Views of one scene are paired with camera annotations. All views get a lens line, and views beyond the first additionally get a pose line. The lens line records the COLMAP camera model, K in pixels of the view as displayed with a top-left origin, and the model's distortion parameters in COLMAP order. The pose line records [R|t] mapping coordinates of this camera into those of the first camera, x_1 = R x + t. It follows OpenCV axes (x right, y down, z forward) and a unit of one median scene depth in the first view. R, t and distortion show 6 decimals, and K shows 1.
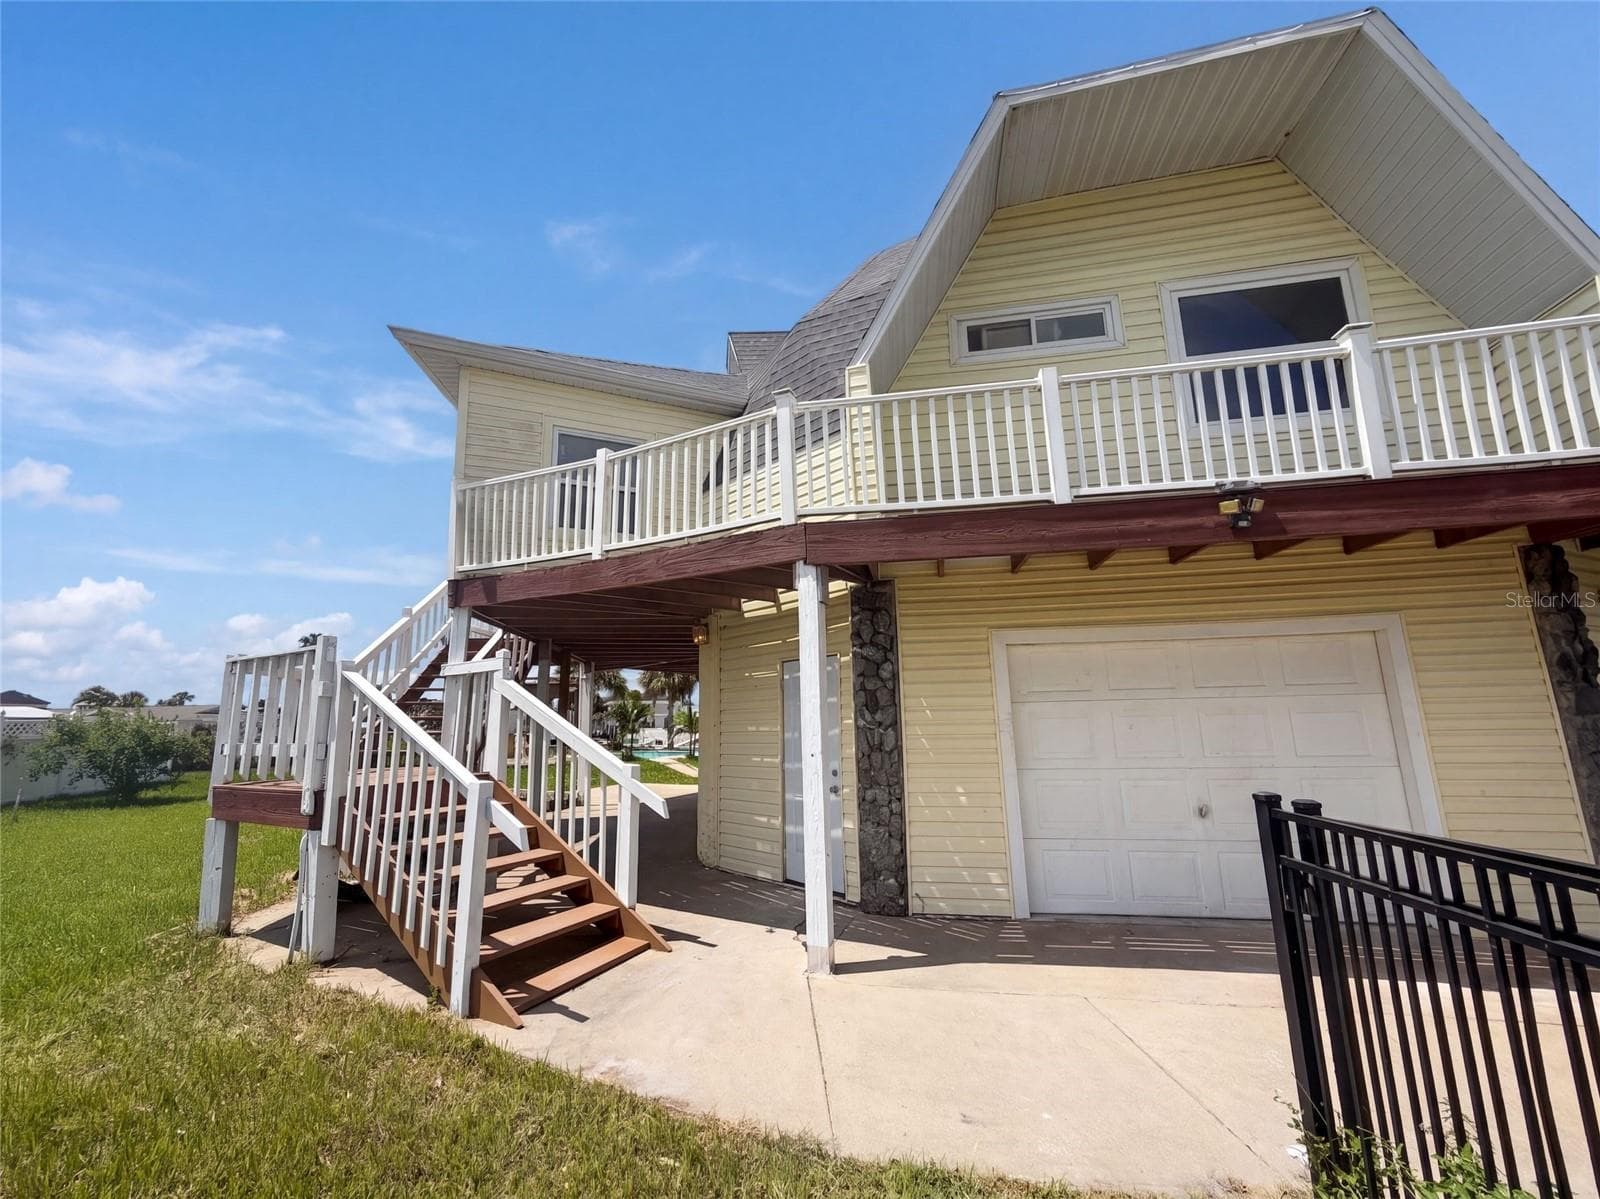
lens RADIAL K [[640.1, 0, 797.8], [0, 640.1, 598.8], [0, 0, 1]] dist [0.001360, -0.000236]
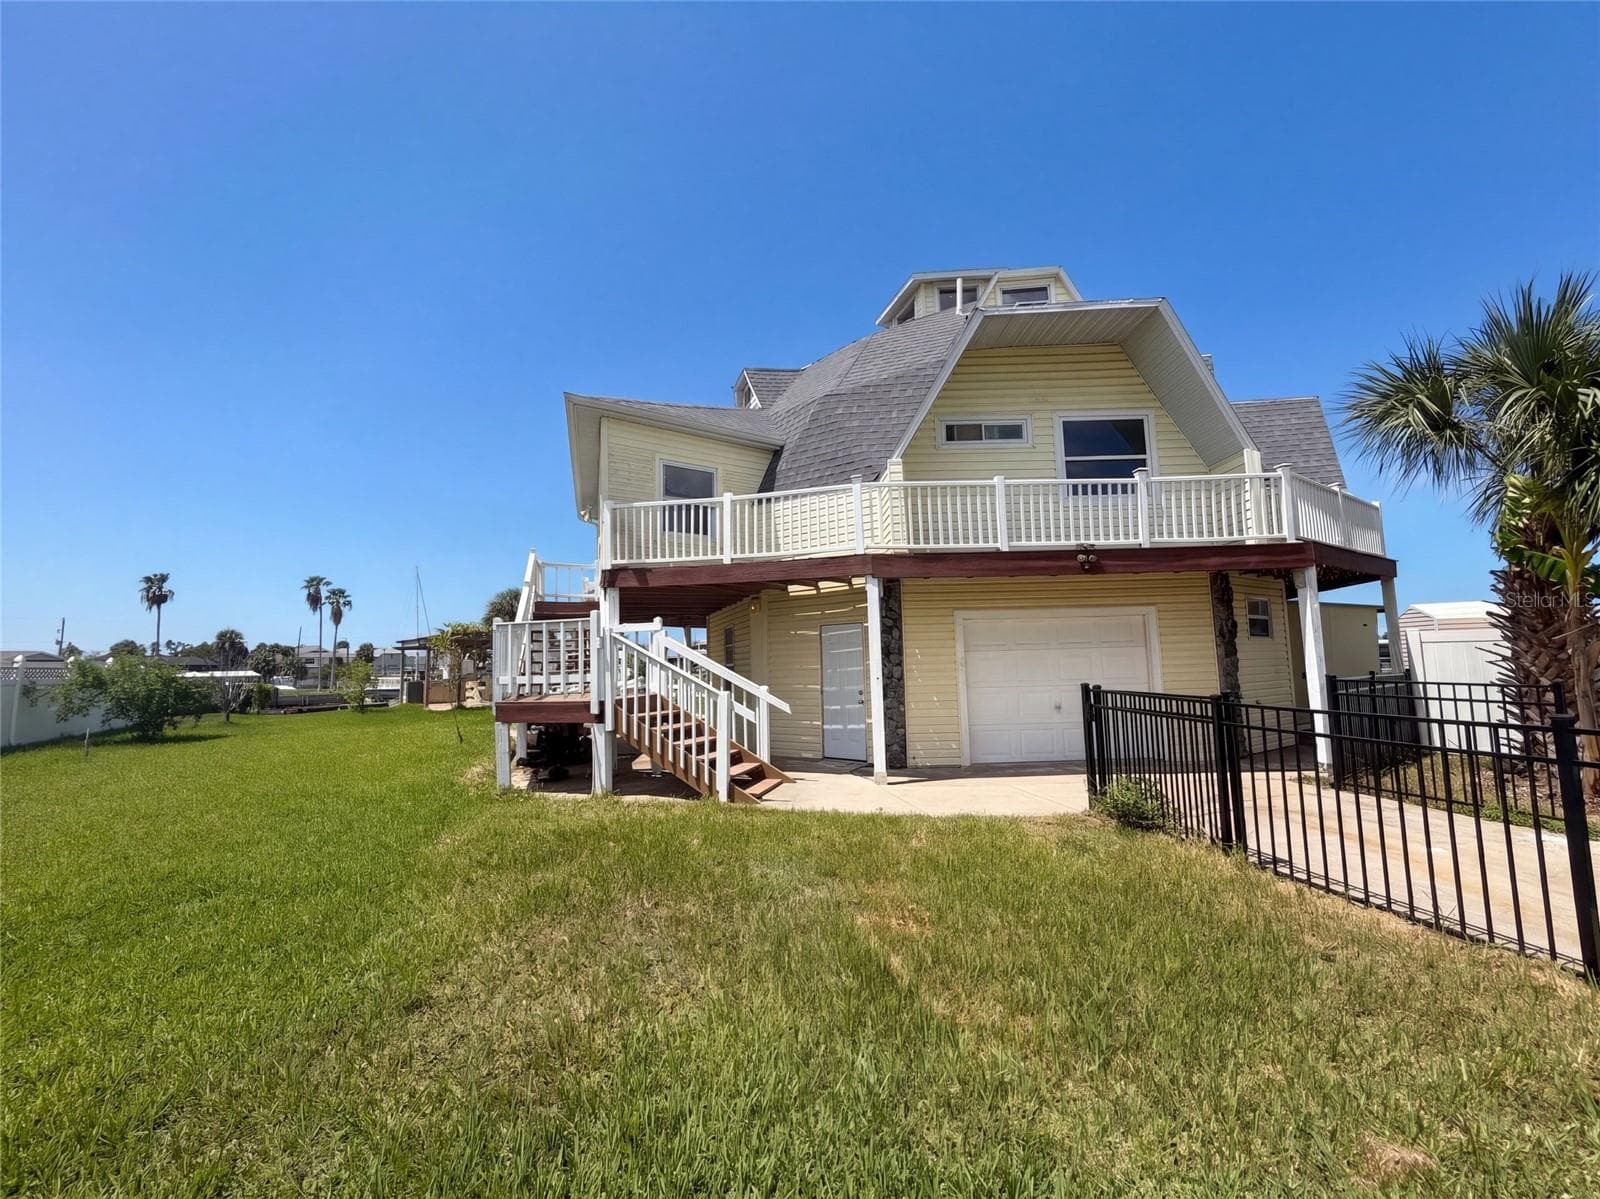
lens RADIAL K [[638.0, 0, 798.5], [0, 638.0, 598.3], [0, 0, 1]] dist [-0.000085, 0.000230]
pose [[0.983424, 0.014210, 0.180762, -0.474168], [-0.028972, 0.996431, 0.079287, -0.119577], [-0.178990, -0.083210, 0.980326, -0.693205]]
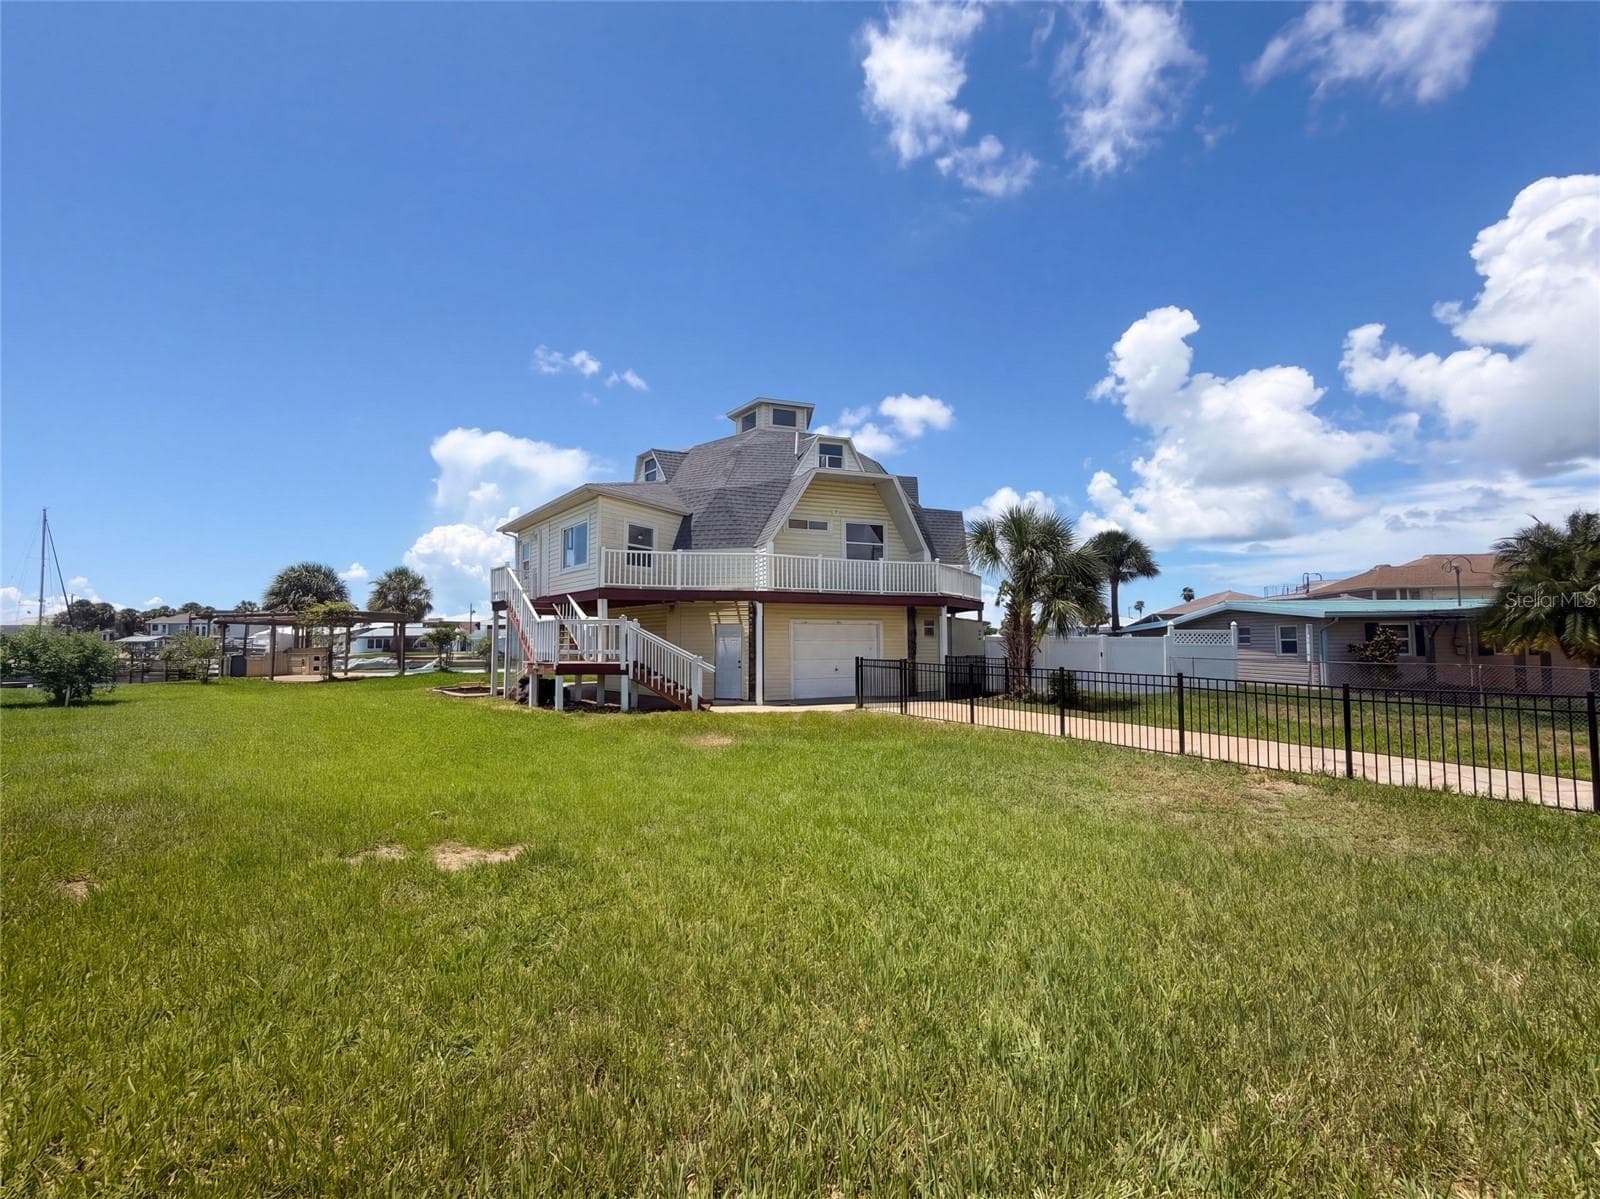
lens RADIAL K [[638.0, 0, 798.5], [0, 638.0, 598.3], [0, 0, 1]] dist [-0.000085, 0.000230]
pose [[0.847944, 0.045821, 0.528102, -1.570989], [-0.108795, 0.990092, 0.088781, -0.390697], [-0.518802, -0.132736, 0.844527, -2.012069]]
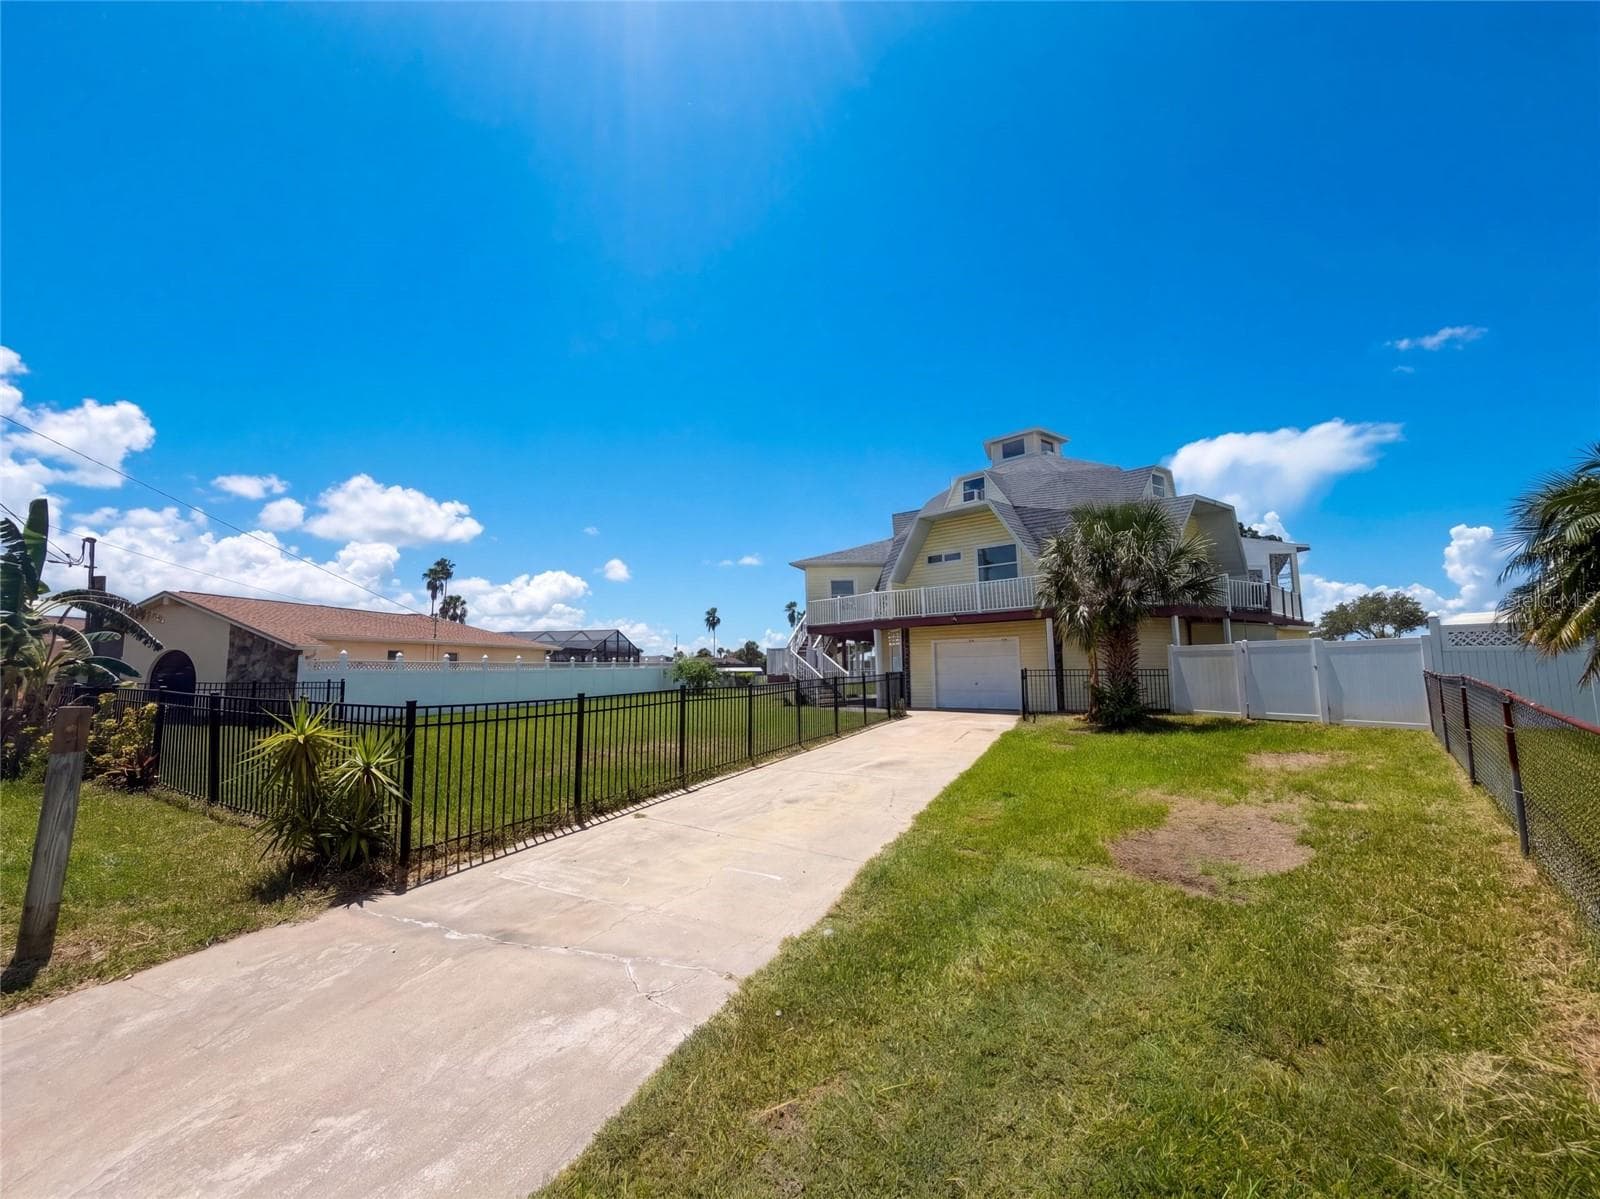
lens RADIAL K [[640.1, 0, 797.8], [0, 640.1, 598.8], [0, 0, 1]] dist [0.001360, -0.000236]
pose [[0.883754, -0.053341, -0.464902, 1.566139], [0.091582, 0.993985, 0.060047, -0.567082], [0.458903, -0.095644, 0.883324, -3.147876]]
